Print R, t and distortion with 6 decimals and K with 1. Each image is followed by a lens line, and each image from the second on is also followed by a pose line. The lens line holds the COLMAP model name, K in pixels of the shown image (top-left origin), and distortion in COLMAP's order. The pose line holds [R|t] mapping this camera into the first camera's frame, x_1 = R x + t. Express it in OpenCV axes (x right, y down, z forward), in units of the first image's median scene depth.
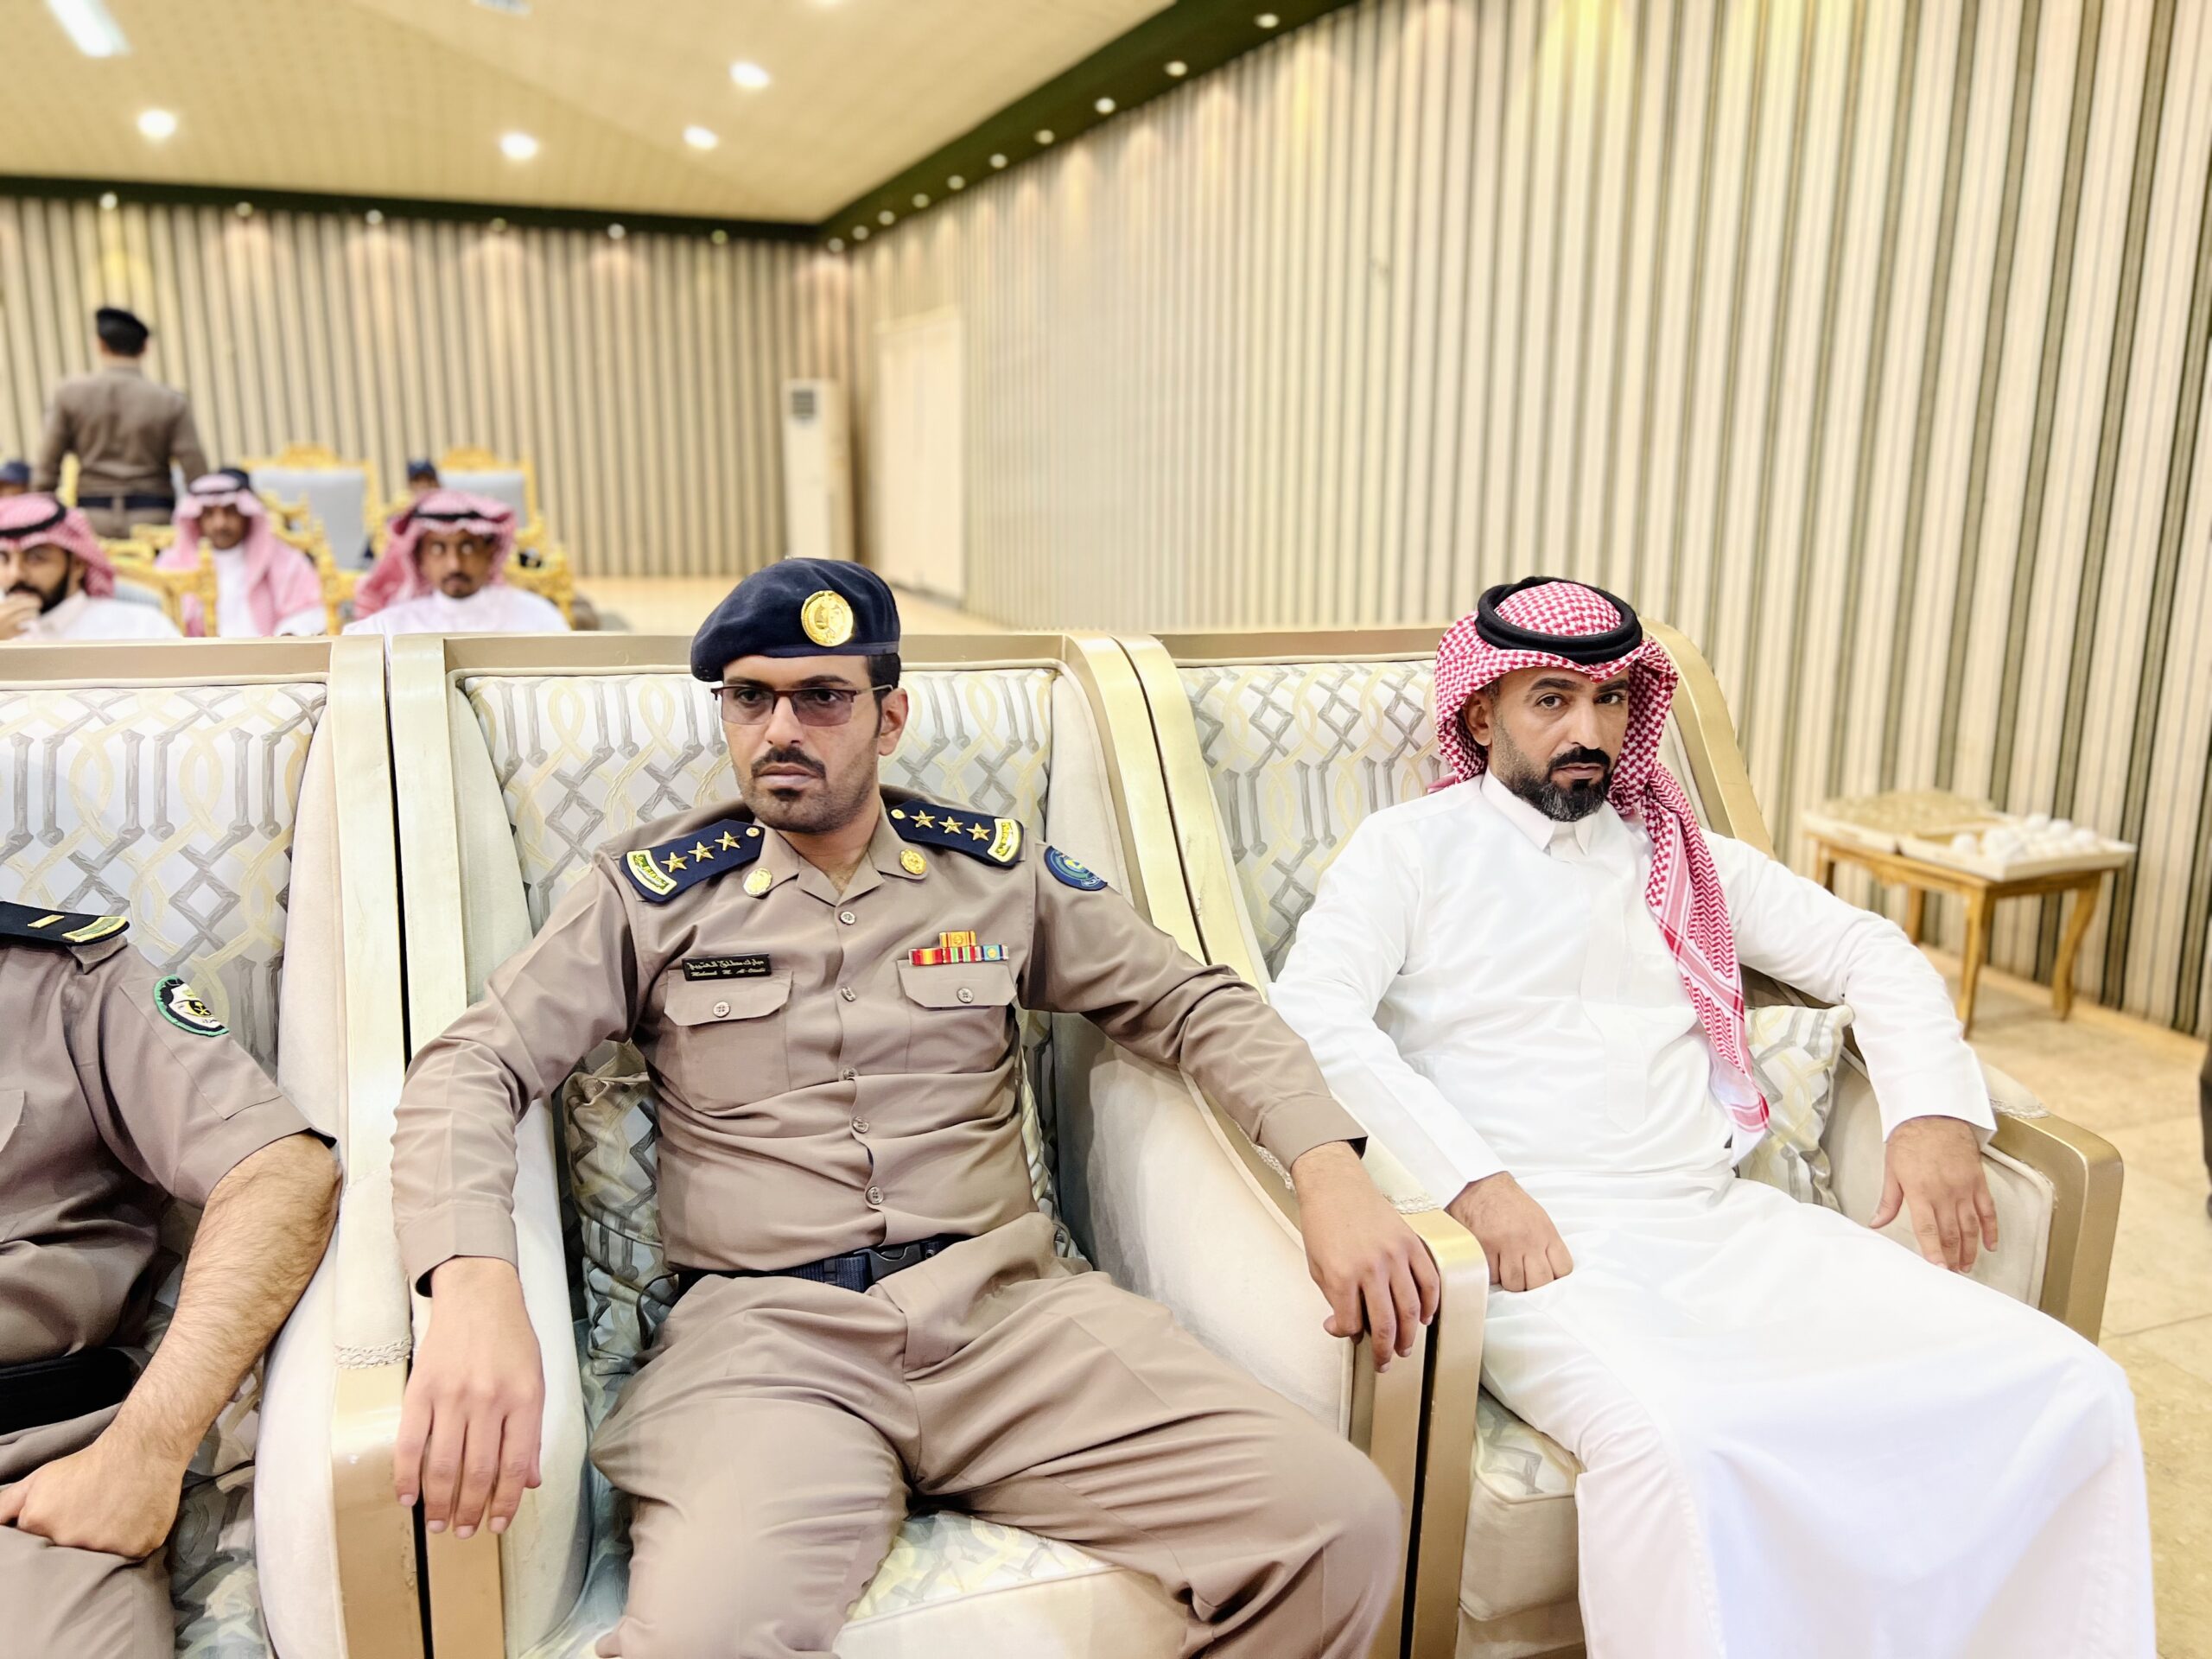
lens RADIAL K [[1646.5, 0, 1106.0], [0, 1646.5, 829.5], [0, 0, 1]] dist [0.059924, -0.049278]
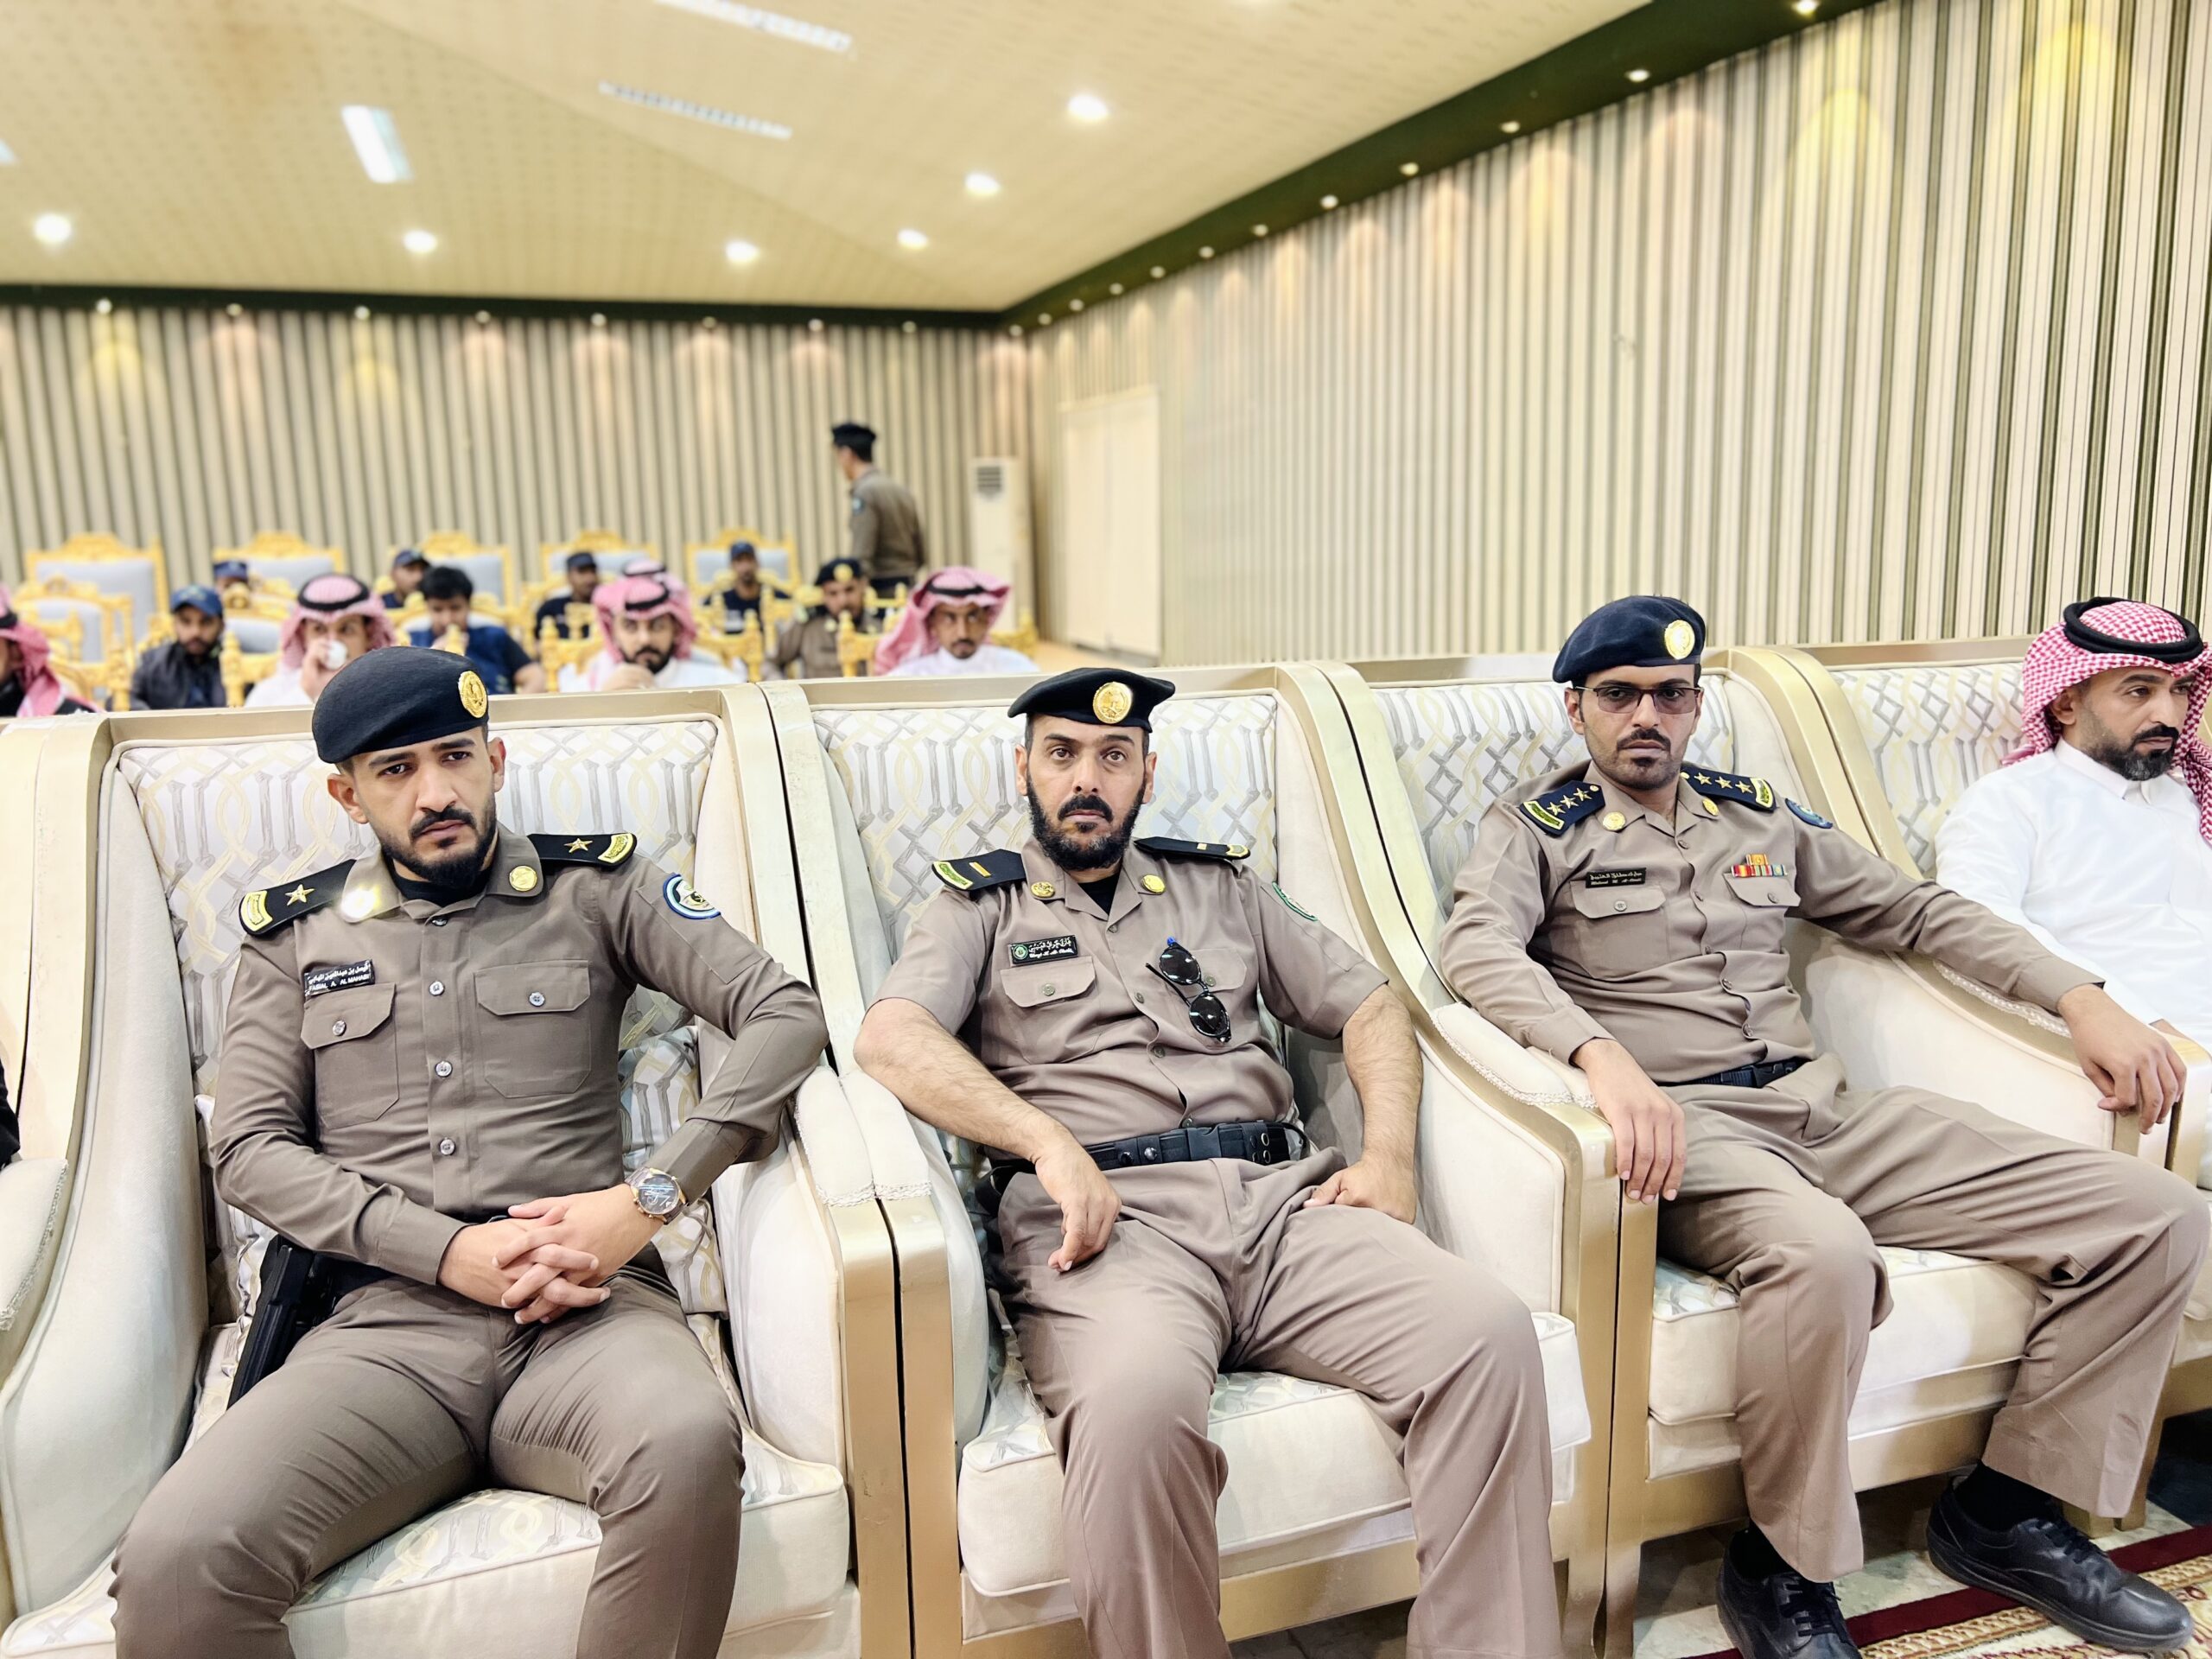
lens RADIAL K [[1683.0, 0, 1106.0], [0, 1683.0, 829.5], [0, 0, 1]] dist [0.069741, -0.068243]
pose [[0.999514, -0.022361, -0.021707, -0.538085], [0.021431, 0.998882, -0.042127, 0.078862], [0.022625, 0.041641, 0.998876, -0.402878]]
